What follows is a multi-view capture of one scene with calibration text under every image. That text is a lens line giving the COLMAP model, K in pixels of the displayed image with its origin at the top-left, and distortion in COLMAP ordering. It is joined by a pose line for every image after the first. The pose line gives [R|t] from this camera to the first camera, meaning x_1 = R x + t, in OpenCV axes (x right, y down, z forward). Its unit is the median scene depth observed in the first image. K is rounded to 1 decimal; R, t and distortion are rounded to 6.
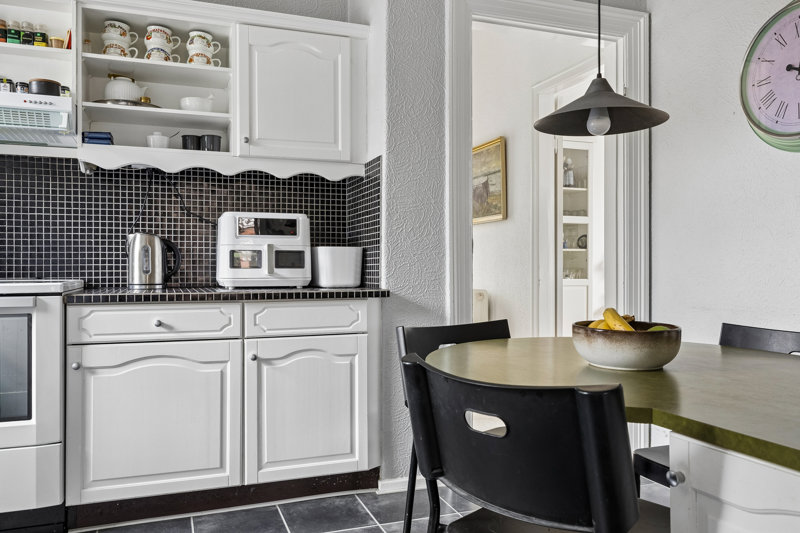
lens RADIAL K [[632.2, 0, 400.0], [0, 632.2, 266.5], [0, 0, 1]] dist [0.009213, -0.003277]
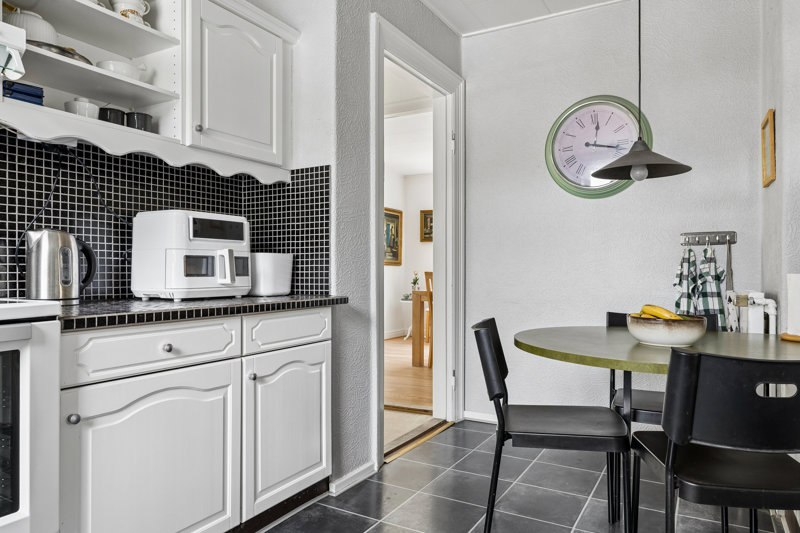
lens RADIAL K [[560.9, 0, 400.0], [0, 560.9, 266.5], [0, 0, 1]] dist [0.006596, 0.006287]
pose [[0.755102, 0.002781, 0.655601, -0.533770], [-0.000141, 0.999992, -0.004079, -0.007955], [-0.655607, 0.002988, 0.755096, 0.237674]]
